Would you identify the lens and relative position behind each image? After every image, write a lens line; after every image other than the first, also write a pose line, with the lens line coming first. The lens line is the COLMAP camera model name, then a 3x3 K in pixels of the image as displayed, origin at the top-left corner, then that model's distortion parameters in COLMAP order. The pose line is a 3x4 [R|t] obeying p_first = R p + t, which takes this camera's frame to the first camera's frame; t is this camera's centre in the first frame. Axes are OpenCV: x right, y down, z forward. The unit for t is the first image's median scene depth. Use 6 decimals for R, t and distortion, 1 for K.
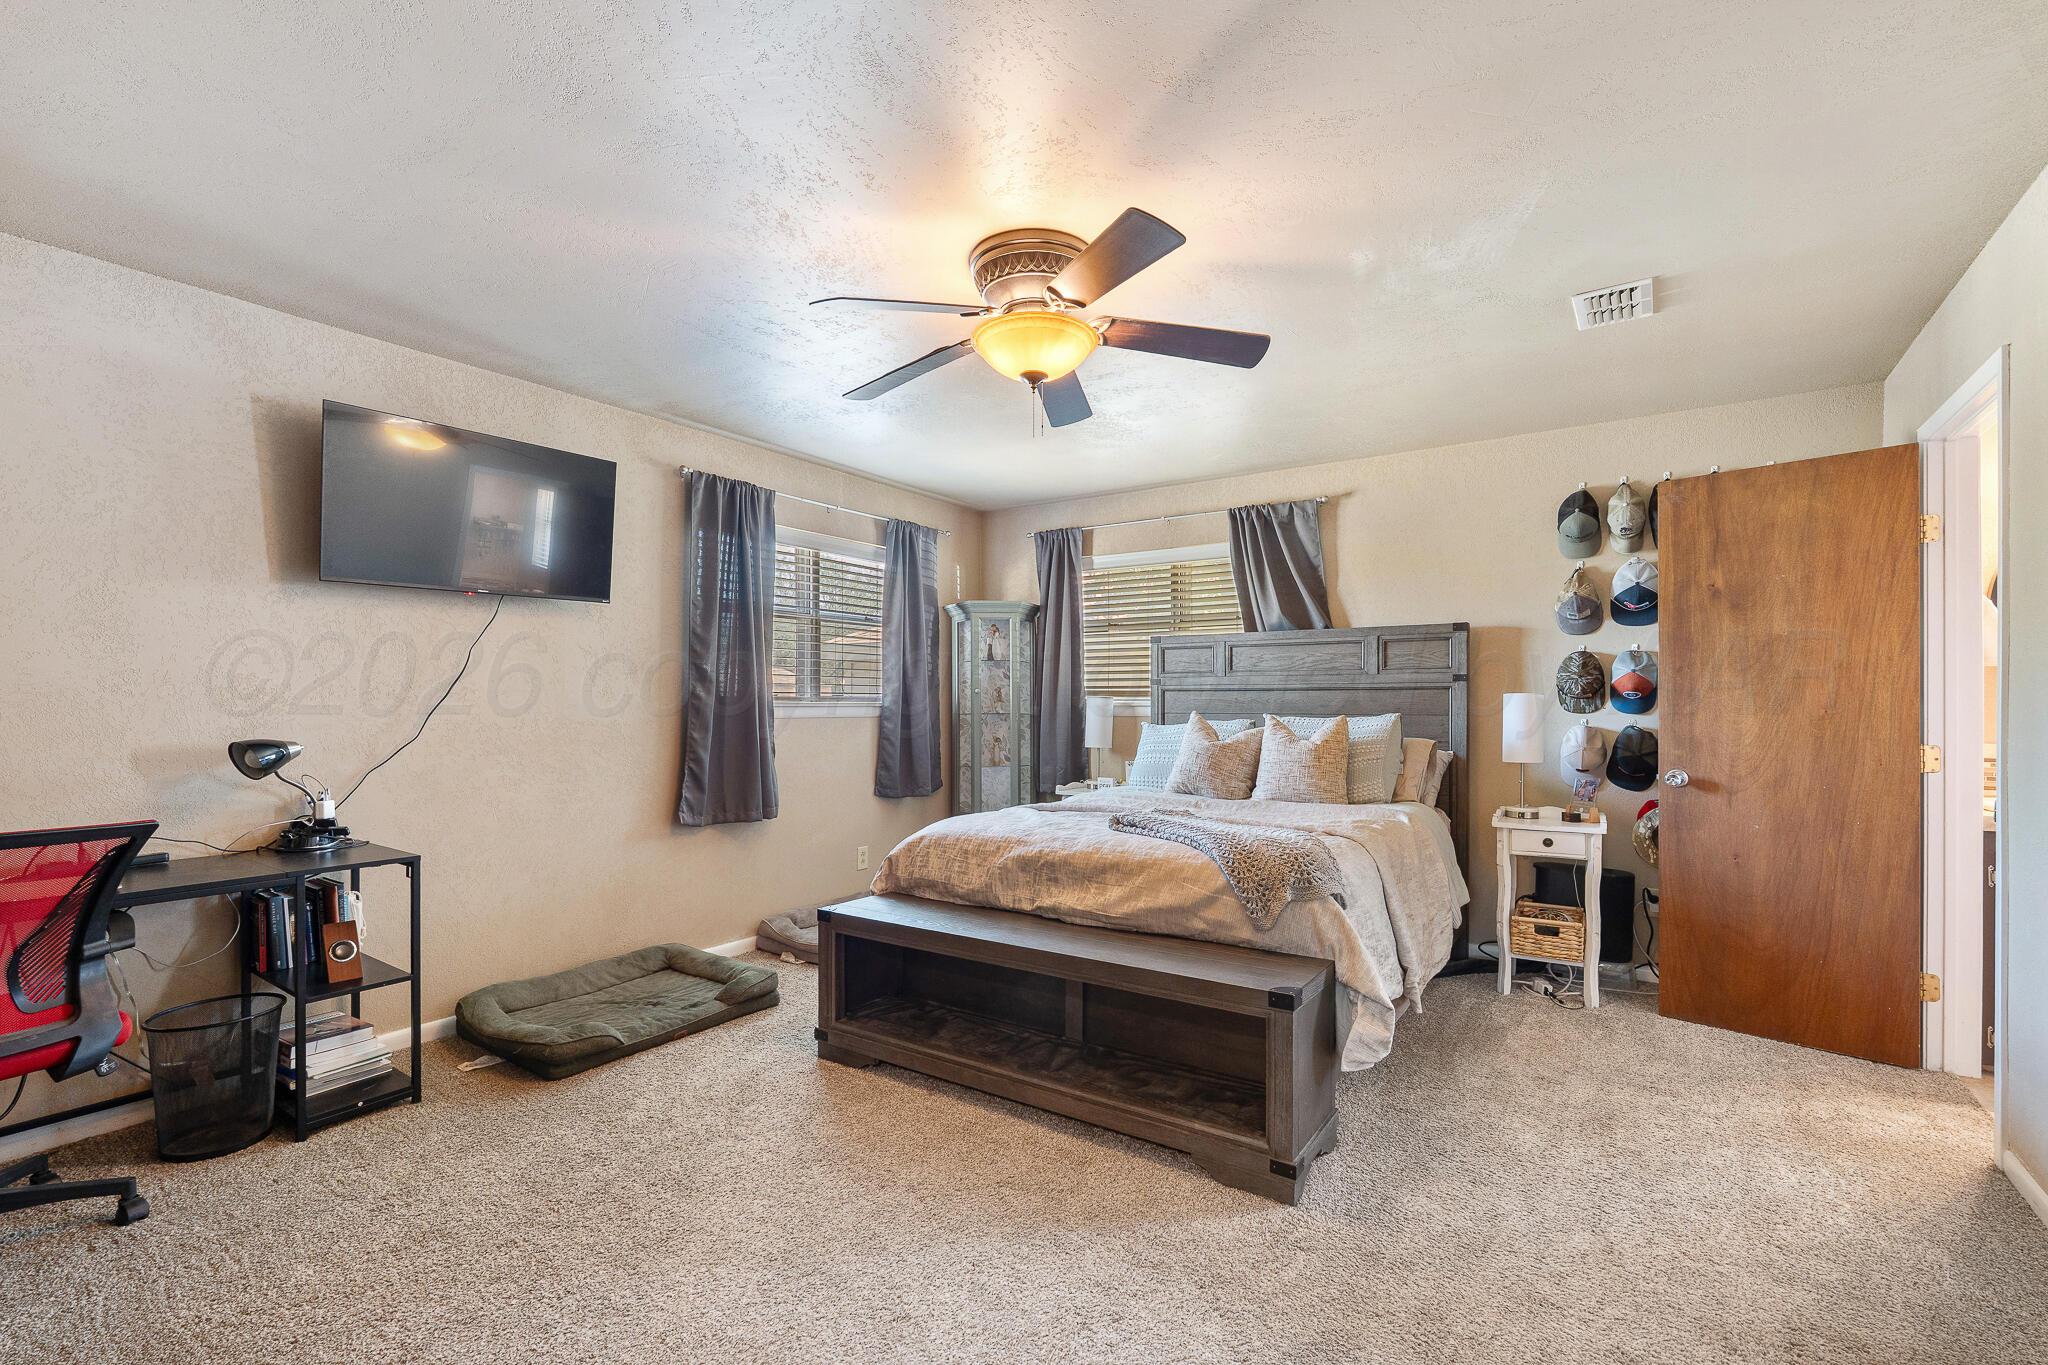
lens RADIAL K [[901.3, 0, 1030.3], [0, 901.3, 691.9], [0, 0, 1]] dist [-0.007297, 0.000749]
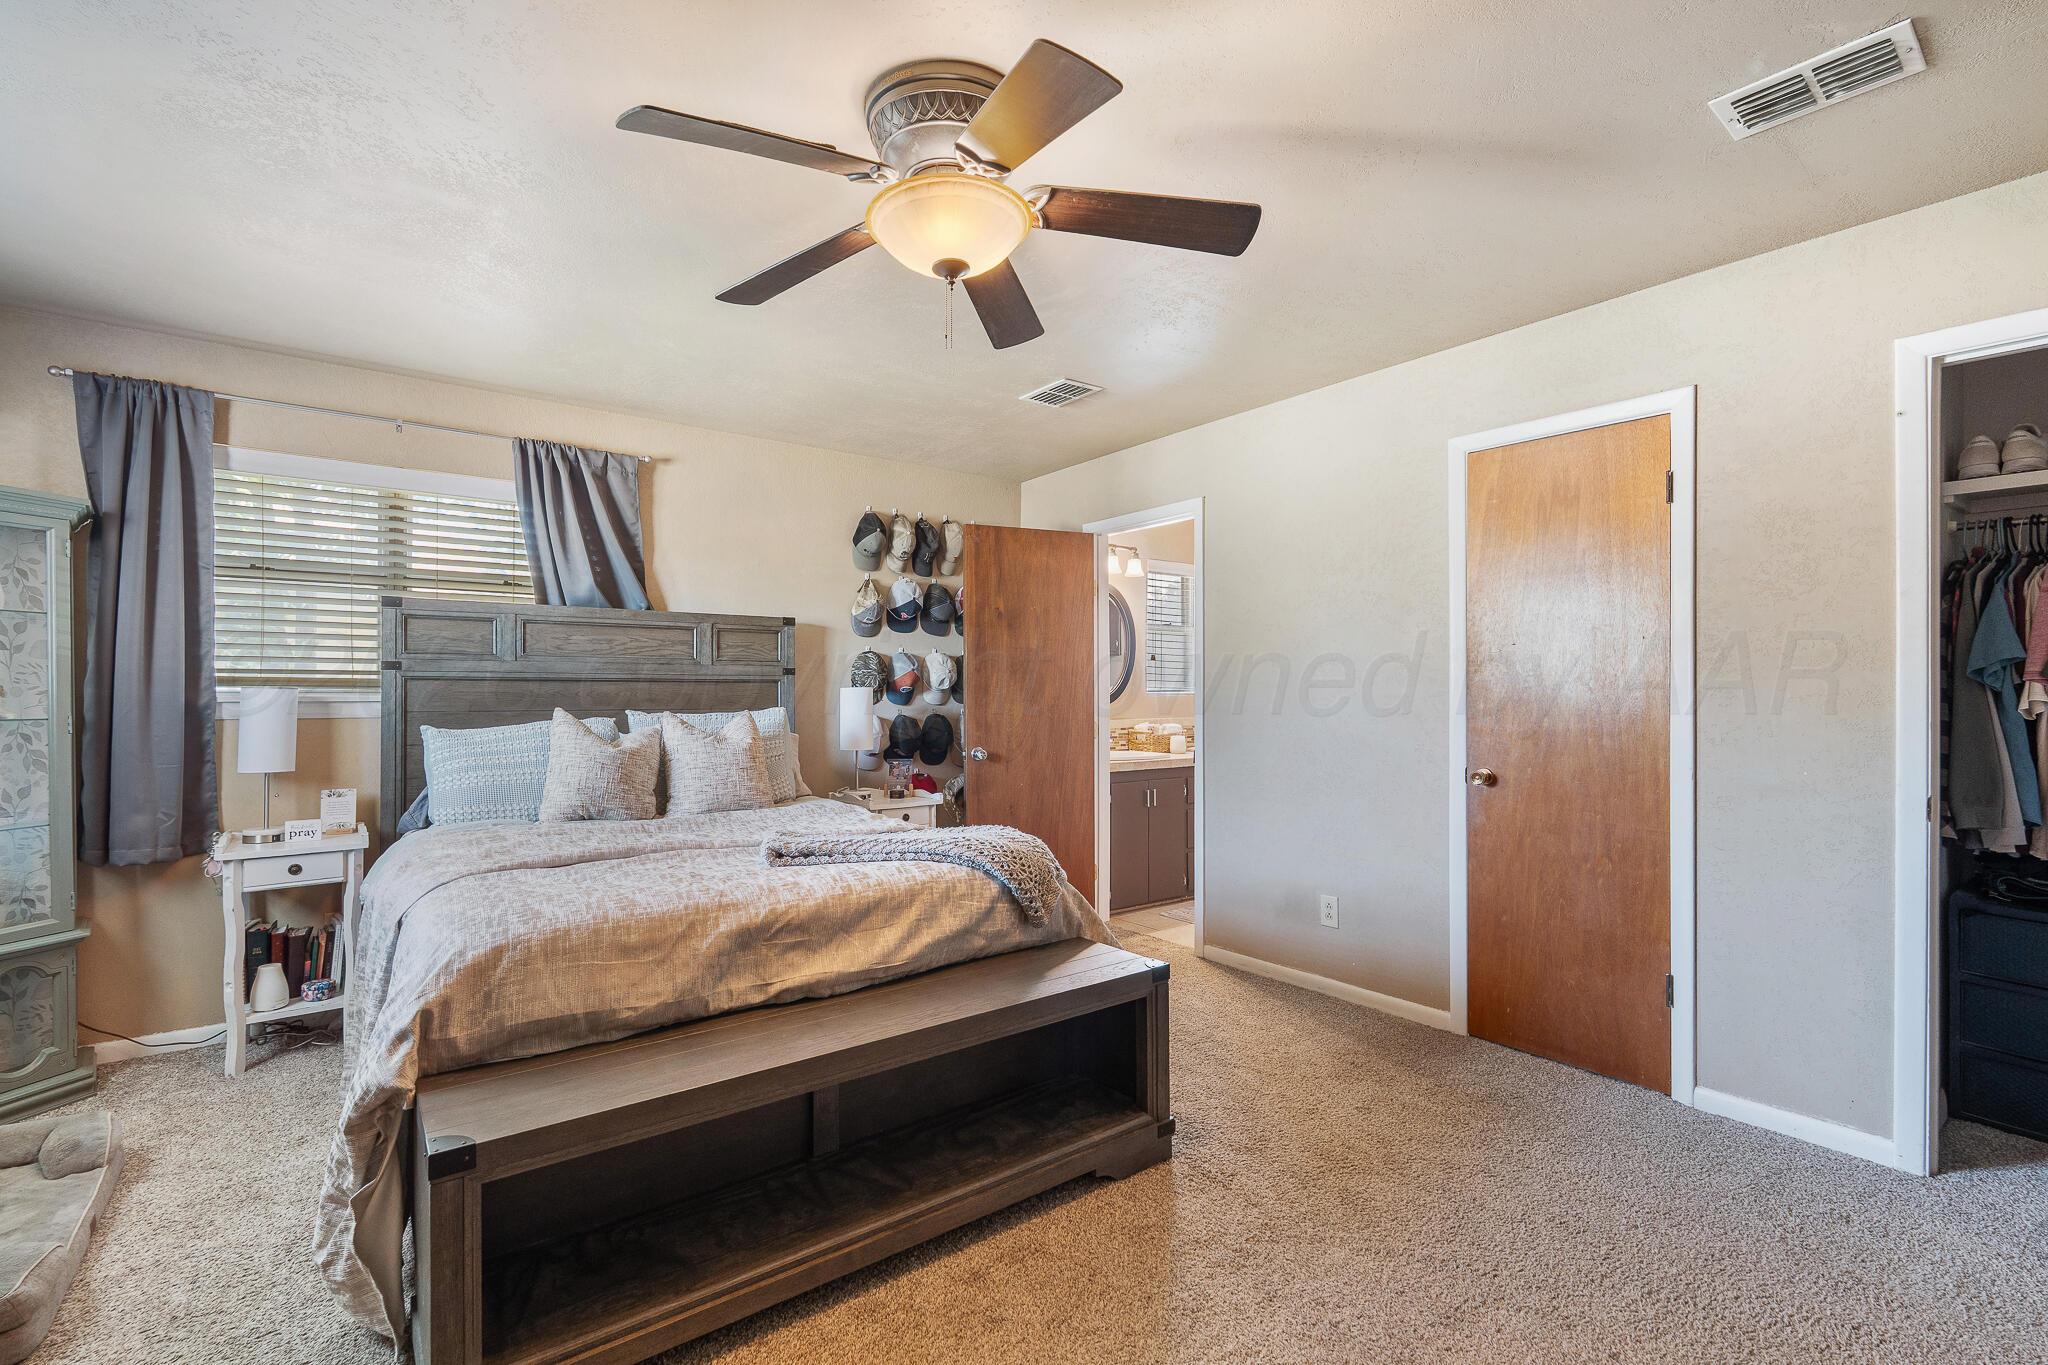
lens RADIAL K [[916.0, 0, 1027.5], [0, 916.0, 678.2], [0, 0, 1]] dist [0.001059, 0.000011]
pose [[0.318145, 0.015789, 0.947911, -0.450221], [-0.010963, 0.999856, -0.012975, 0.002612], [-0.947979, -0.006264, 0.318272, 0.441766]]
